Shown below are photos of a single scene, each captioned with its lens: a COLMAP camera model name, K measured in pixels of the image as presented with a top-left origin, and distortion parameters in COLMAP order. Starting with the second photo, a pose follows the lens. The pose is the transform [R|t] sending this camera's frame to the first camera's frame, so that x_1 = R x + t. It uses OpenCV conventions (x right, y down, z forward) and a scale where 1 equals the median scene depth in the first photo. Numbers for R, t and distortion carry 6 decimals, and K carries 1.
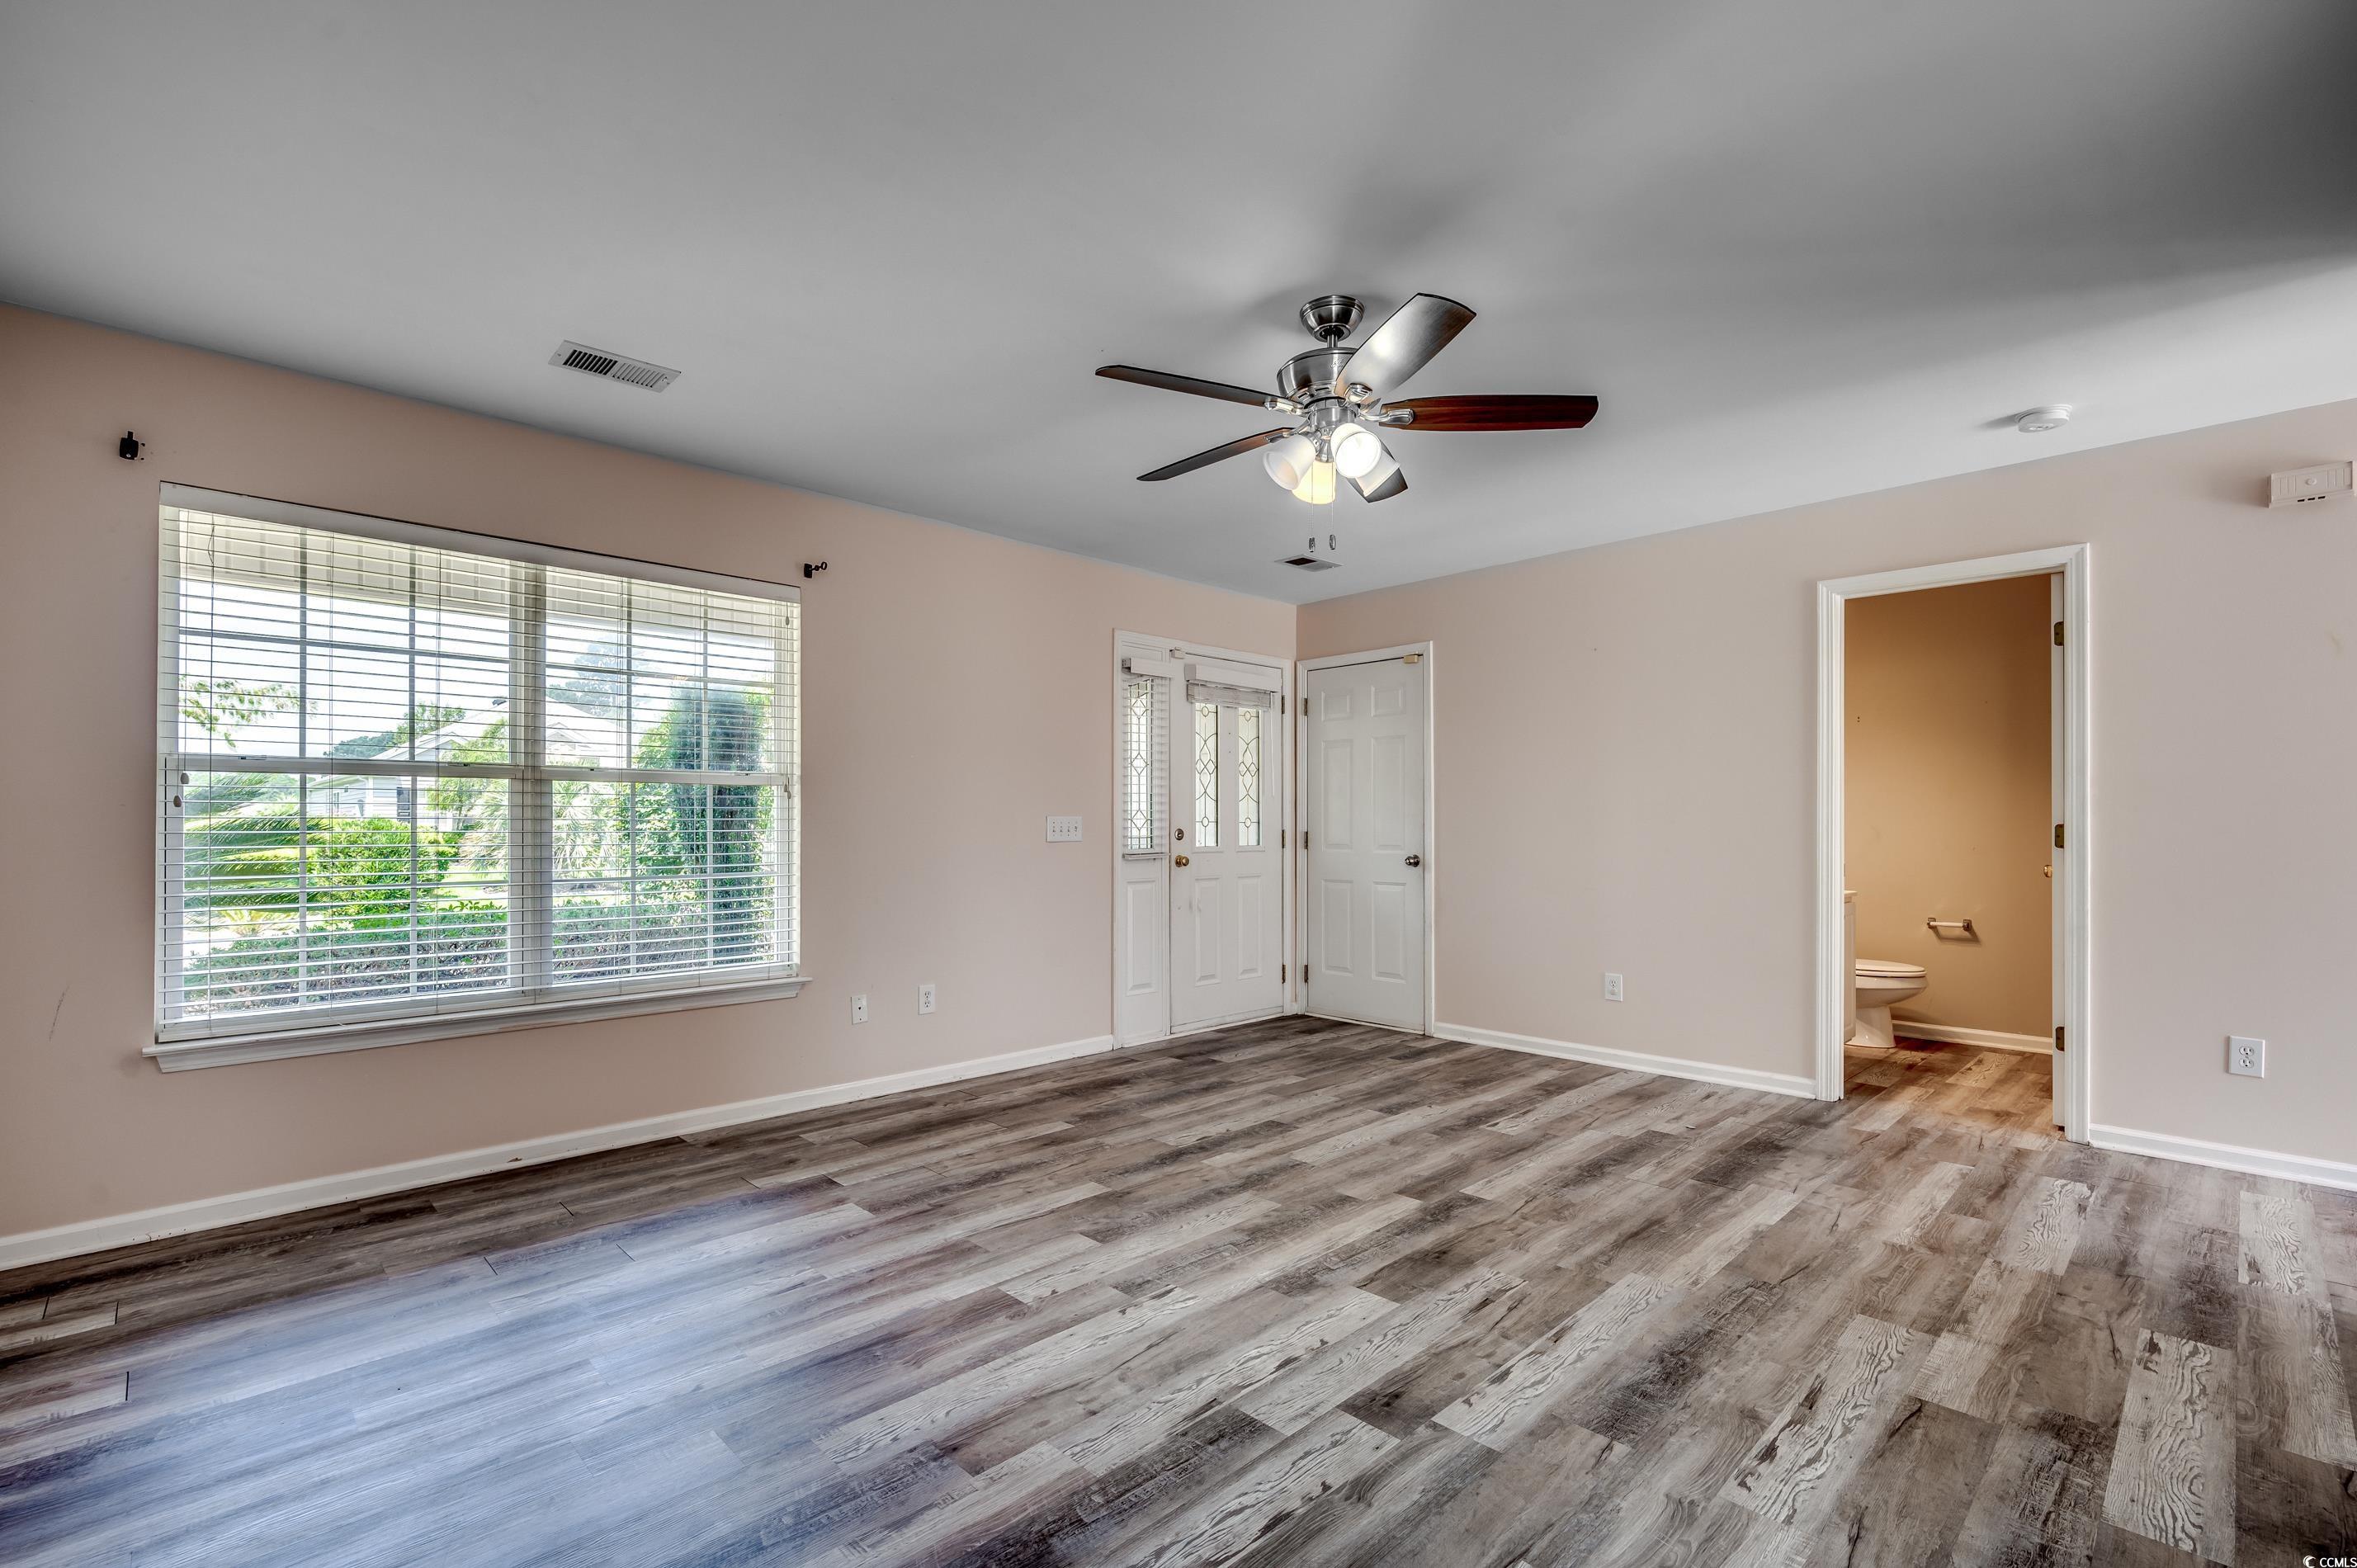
lens RADIAL K [[1042.3, 0, 1174.0], [0, 1042.3, 830.8], [0, 0, 1]] dist [0.000354, 0.000314]
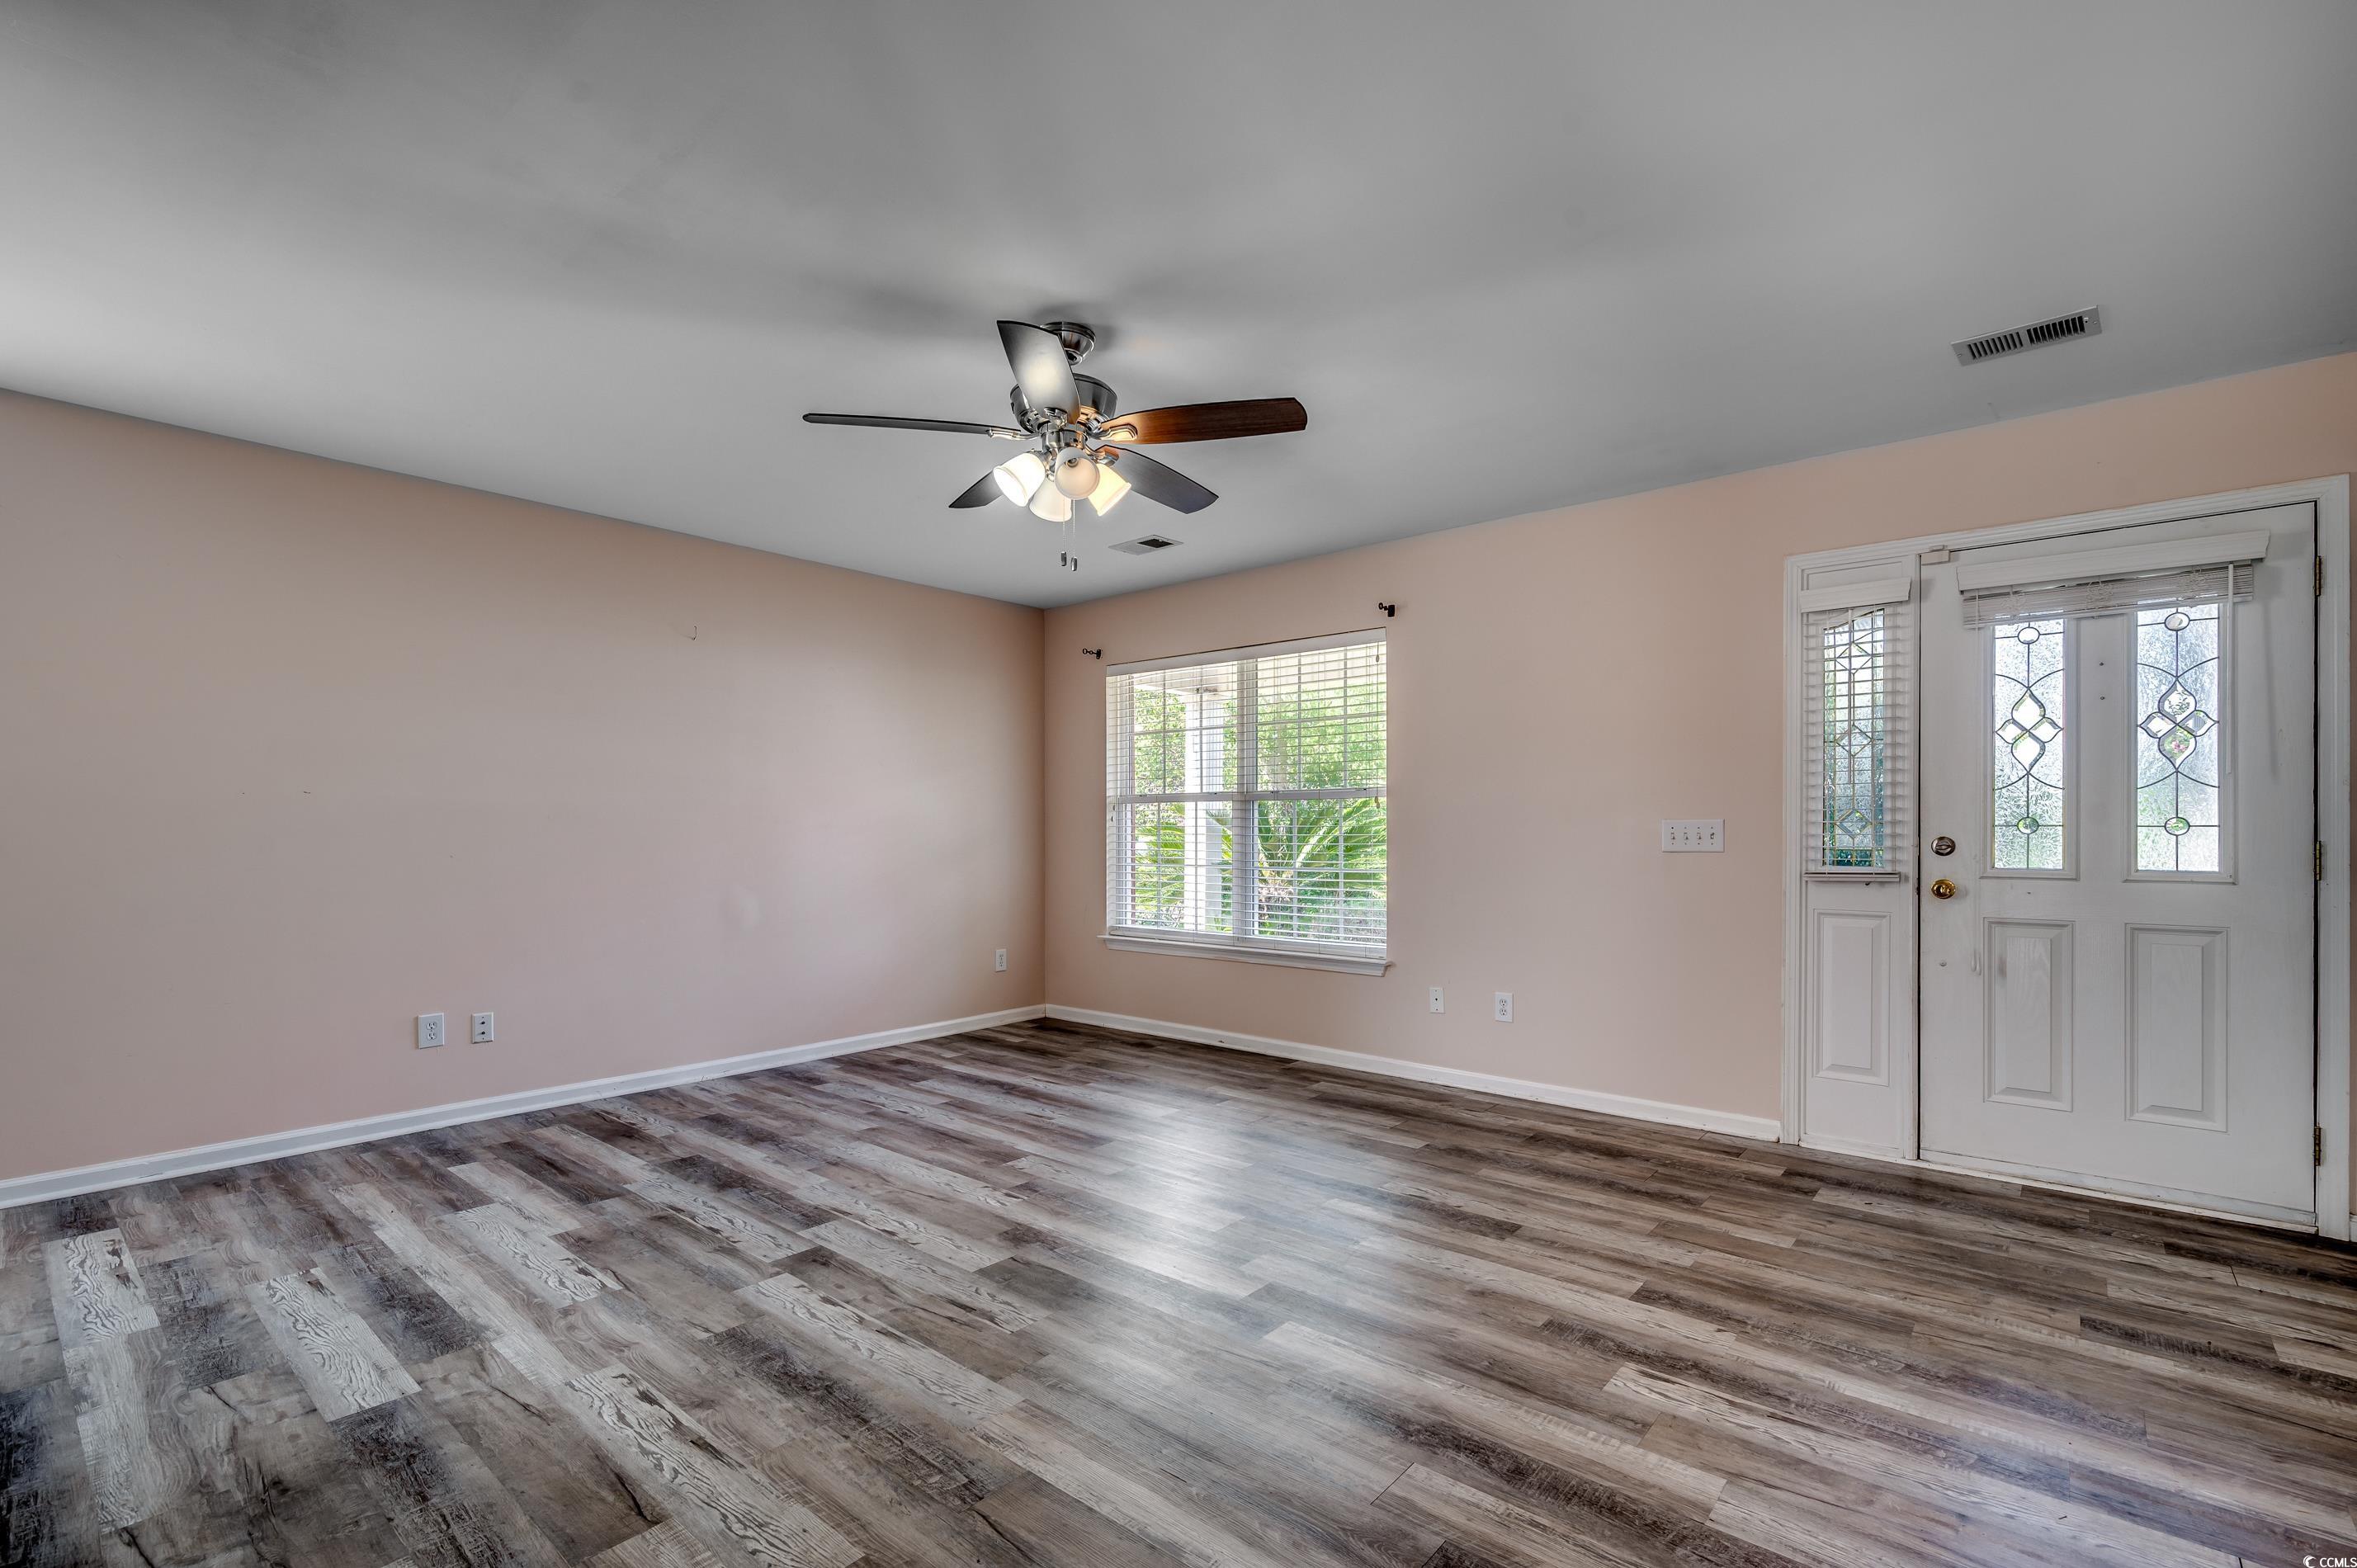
lens RADIAL K [[1042.3, 0, 1186.3], [0, 1042.3, 836.5], [0, 0, 1]] dist [0.000354, 0.000314]
pose [[0.098655, 0.006558, -0.995100, 0.979592], [-0.006434, 0.999962, 0.005952, -0.004870], [0.995101, 0.005815, 0.098693, 0.827901]]
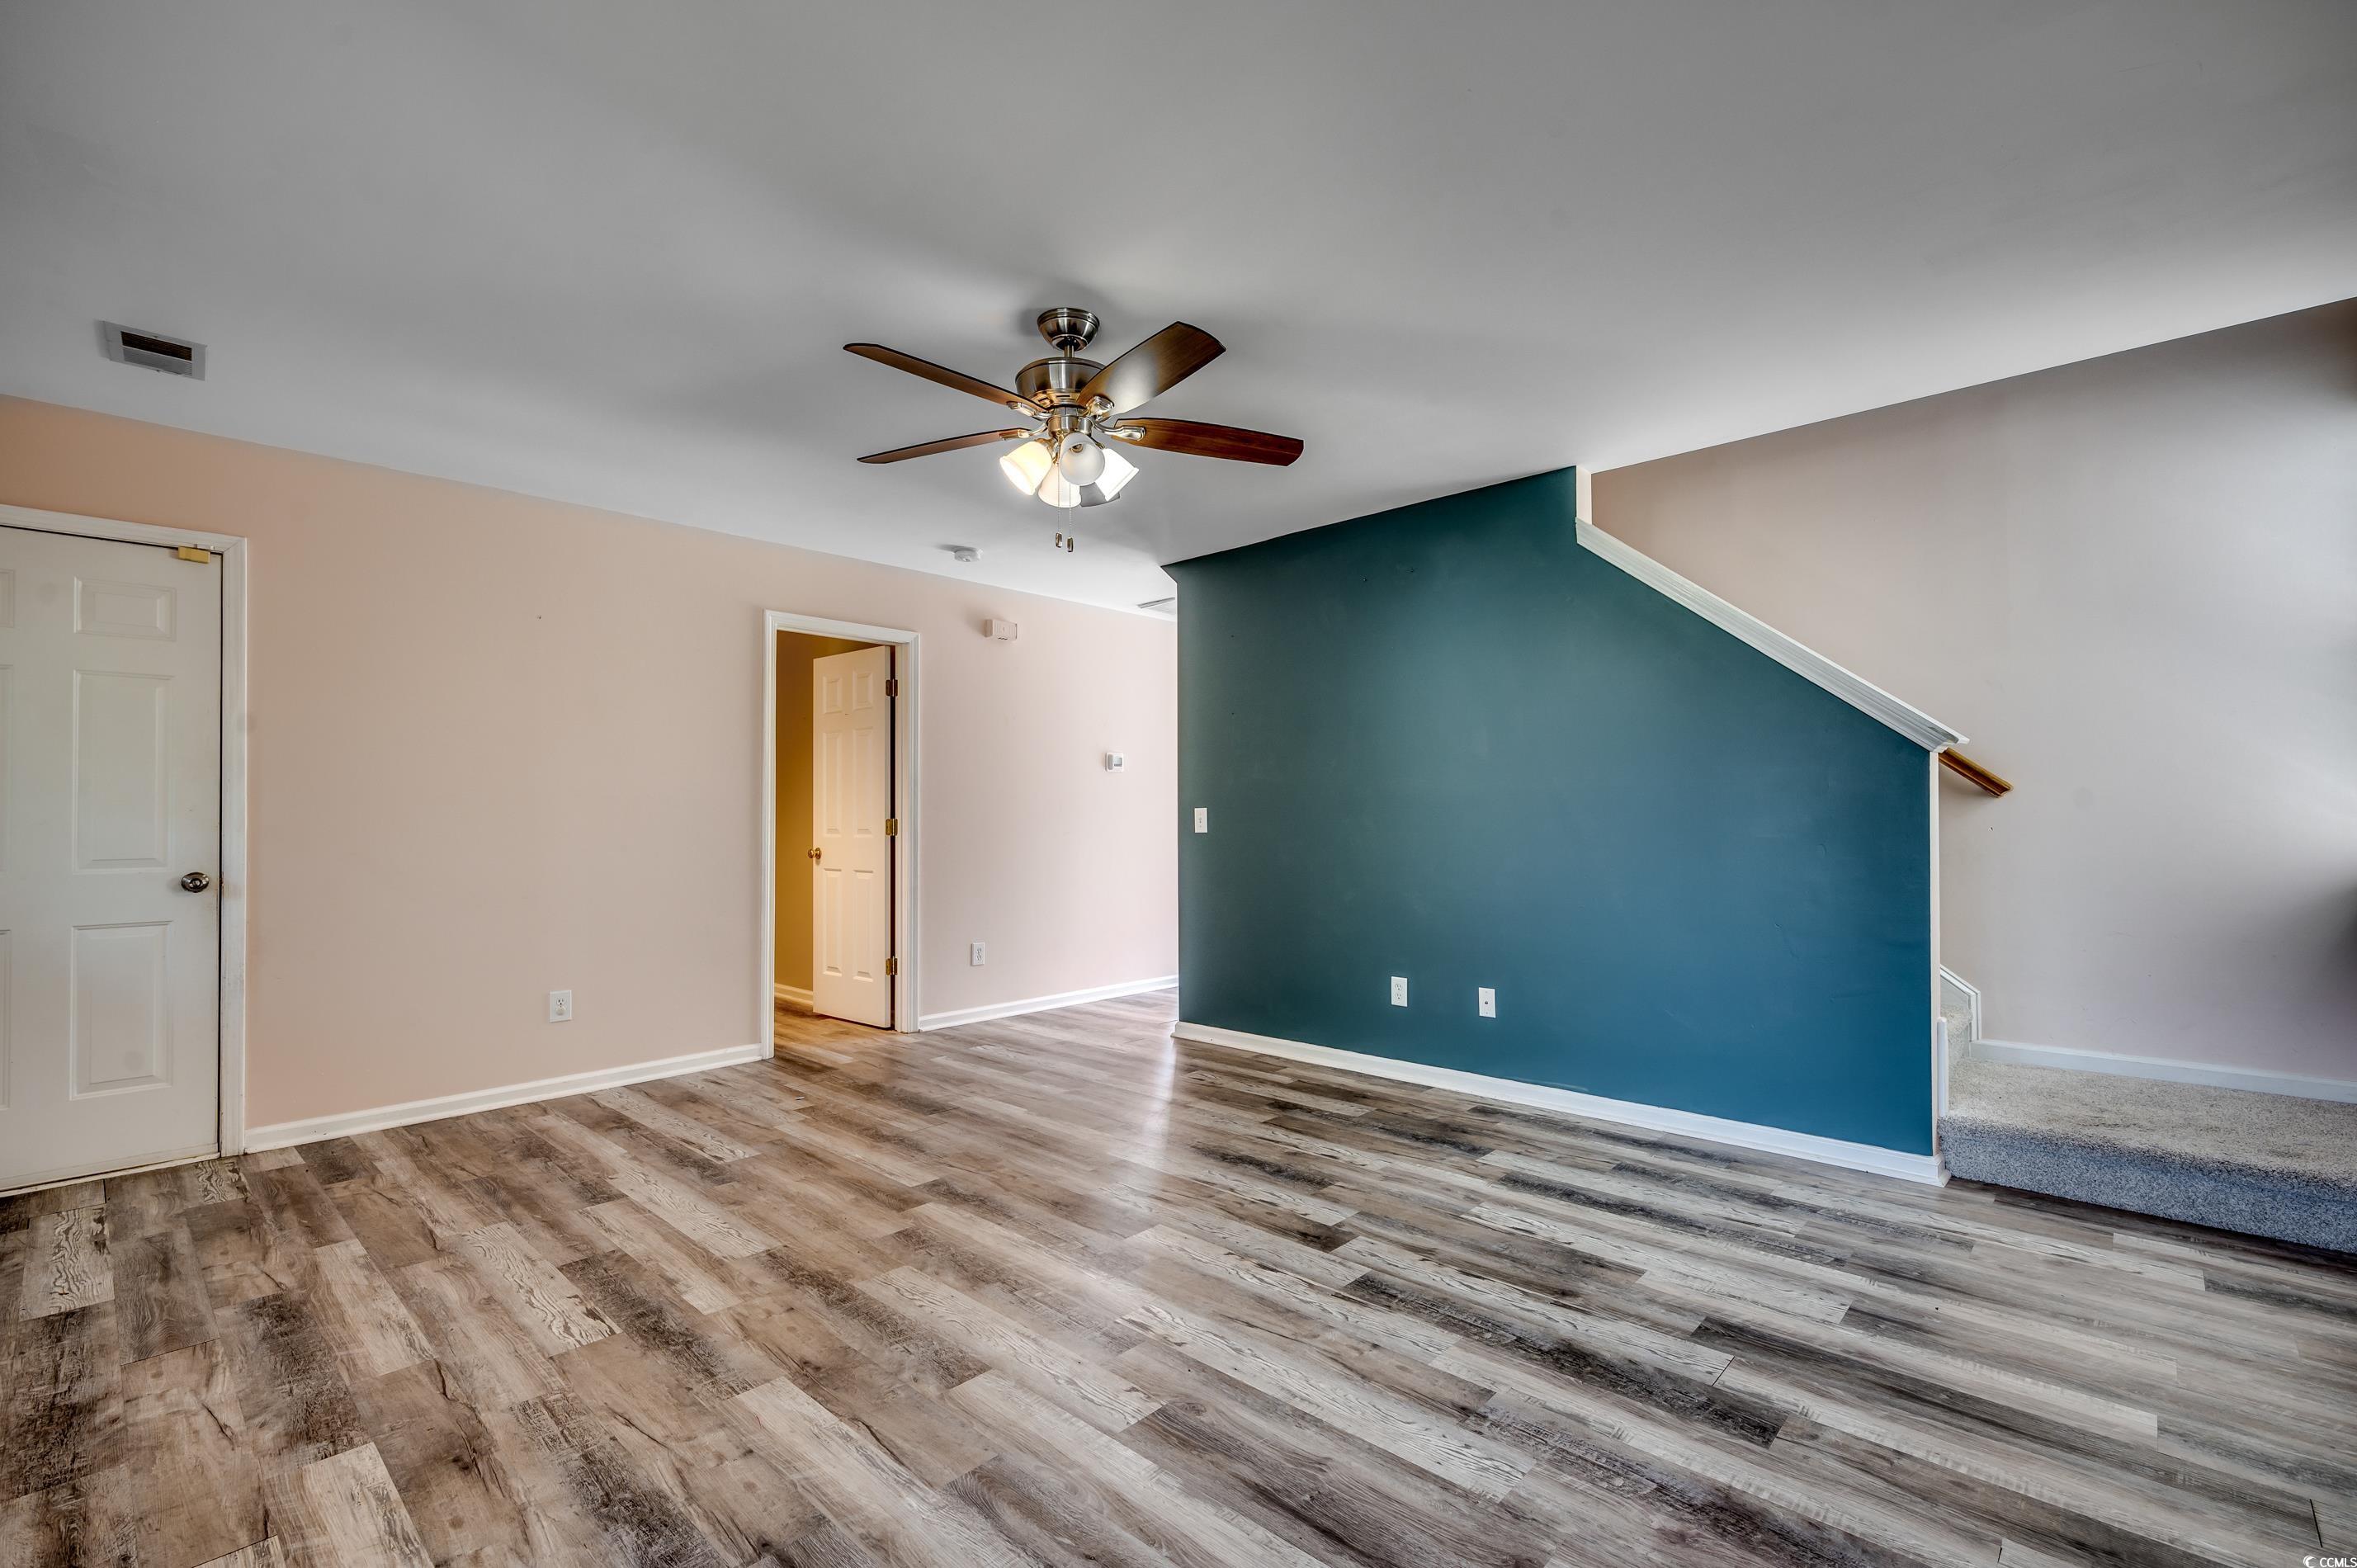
lens RADIAL K [[1042.3, 0, 1190.5], [0, 1042.3, 806.7], [0, 0, 1]] dist [0.000354, 0.000314]
pose [[-0.056849, 0.010117, 0.998332, -0.720155], [0.012661, 0.999876, -0.009412, -0.004679], [-0.998303, 0.012105, -0.056970, 0.764459]]
